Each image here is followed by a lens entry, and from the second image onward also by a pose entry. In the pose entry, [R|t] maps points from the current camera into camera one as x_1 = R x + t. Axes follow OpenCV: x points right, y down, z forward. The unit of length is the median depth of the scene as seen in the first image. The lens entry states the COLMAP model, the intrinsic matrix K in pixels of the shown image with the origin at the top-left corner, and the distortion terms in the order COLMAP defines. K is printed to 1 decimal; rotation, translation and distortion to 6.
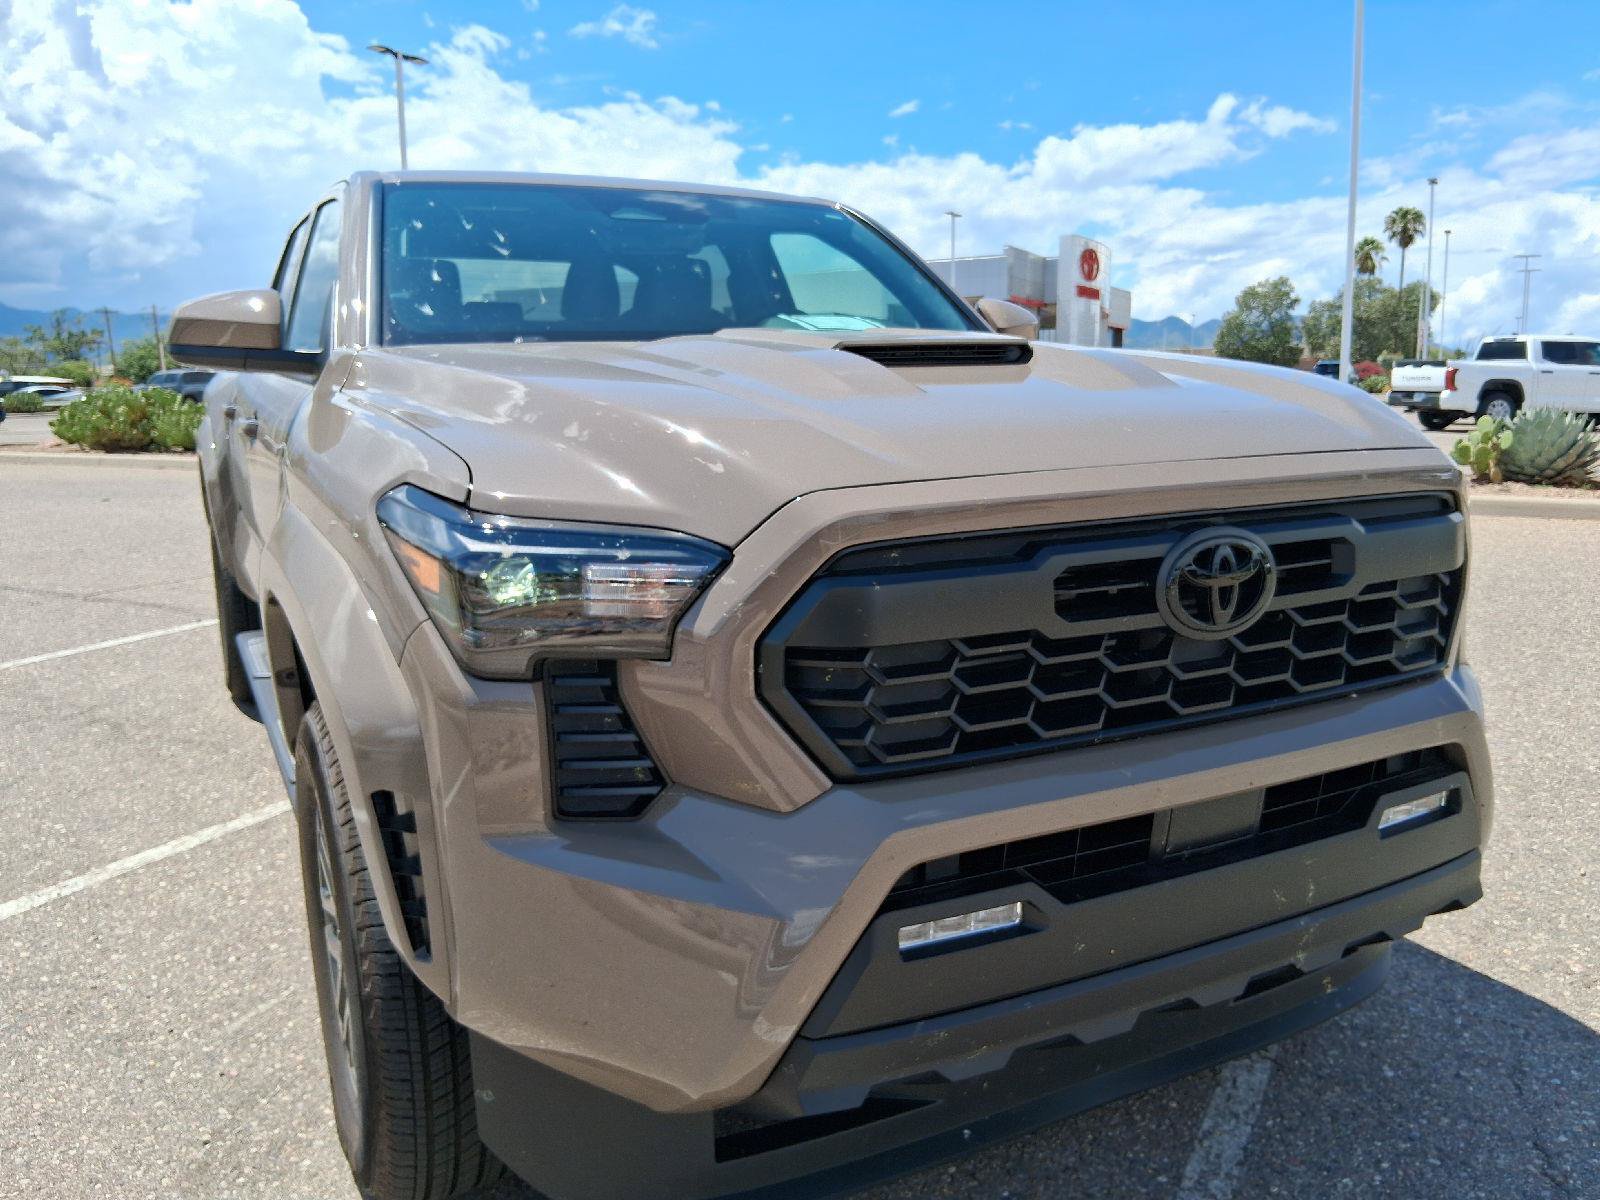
lens RADIAL K [[1292.8, 0, 800.0], [0, 1292.8, 600.0], [0, 0, 1]] dist [0.146596, -0.291061]
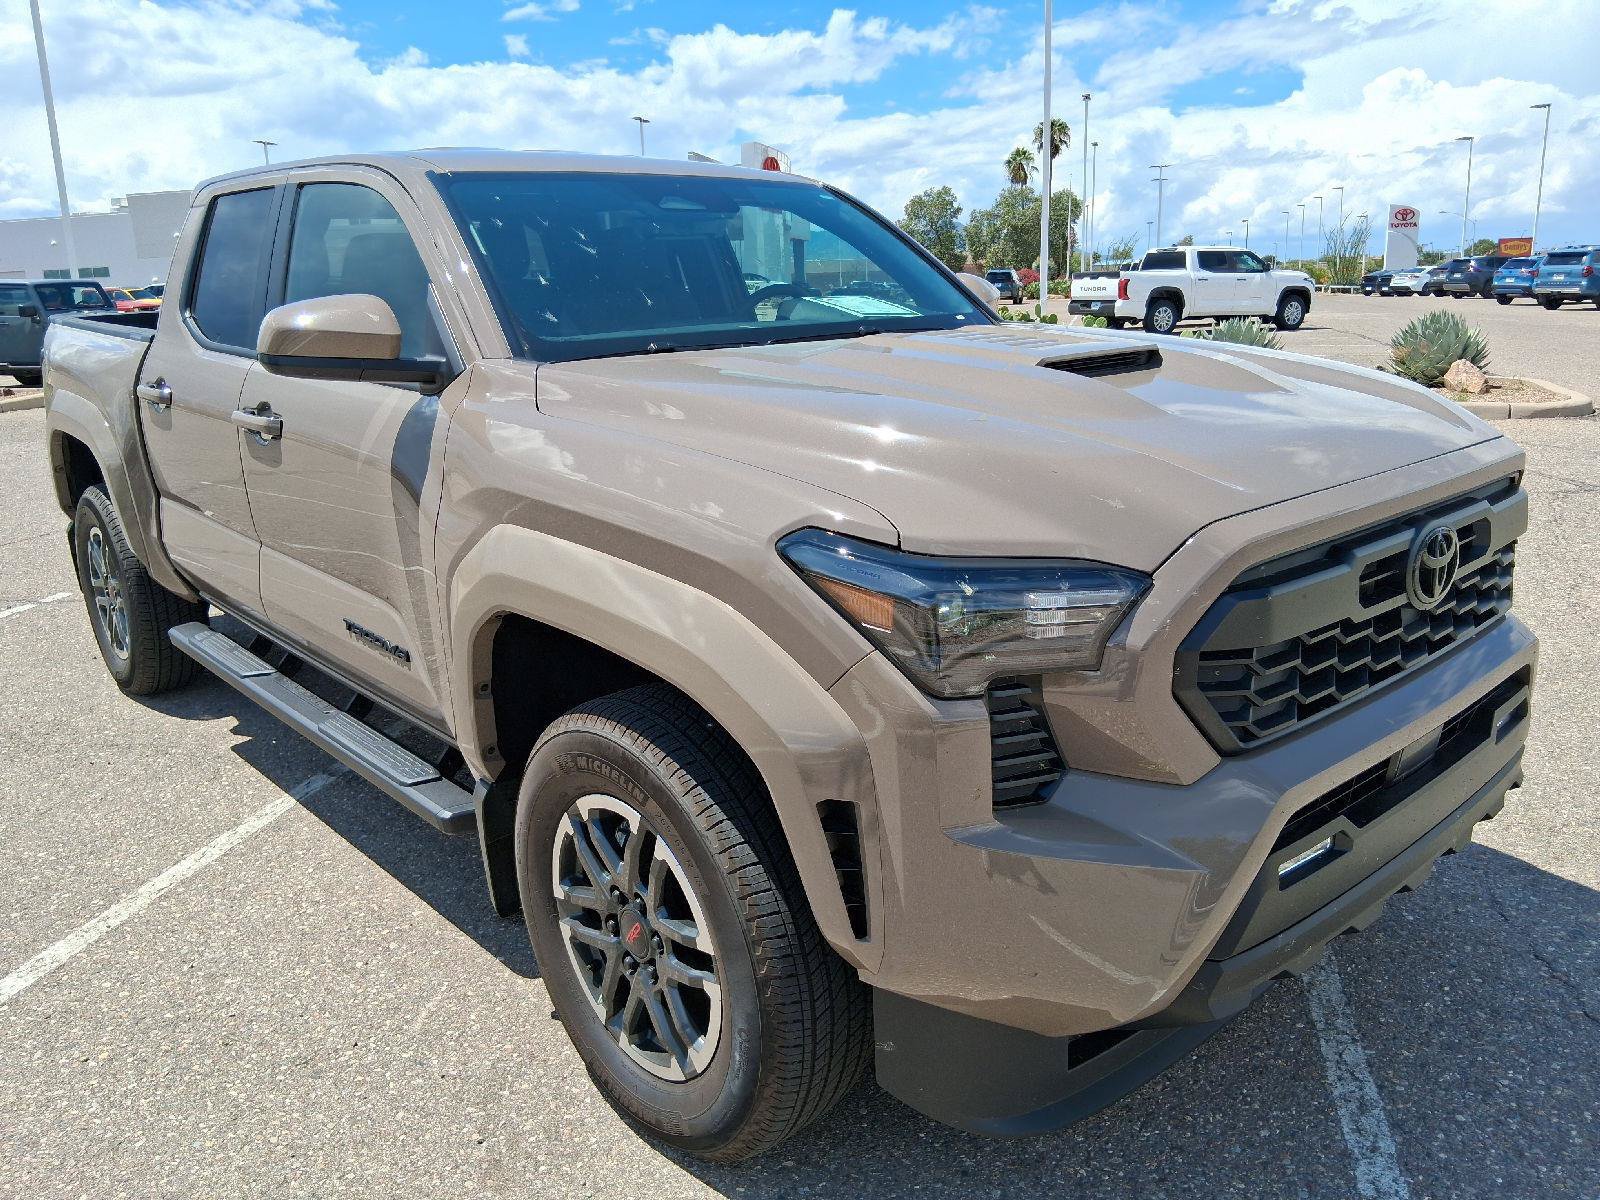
lens RADIAL K [[1292.8, 0, 800.0], [0, 1292.8, 600.0], [0, 0, 1]] dist [0.146596, -0.291061]
pose [[0.965217, -0.077215, 0.249788, -0.312062], [0.058853, 0.995042, 0.080174, -0.061396], [-0.254740, -0.062685, 0.964976, -0.037668]]
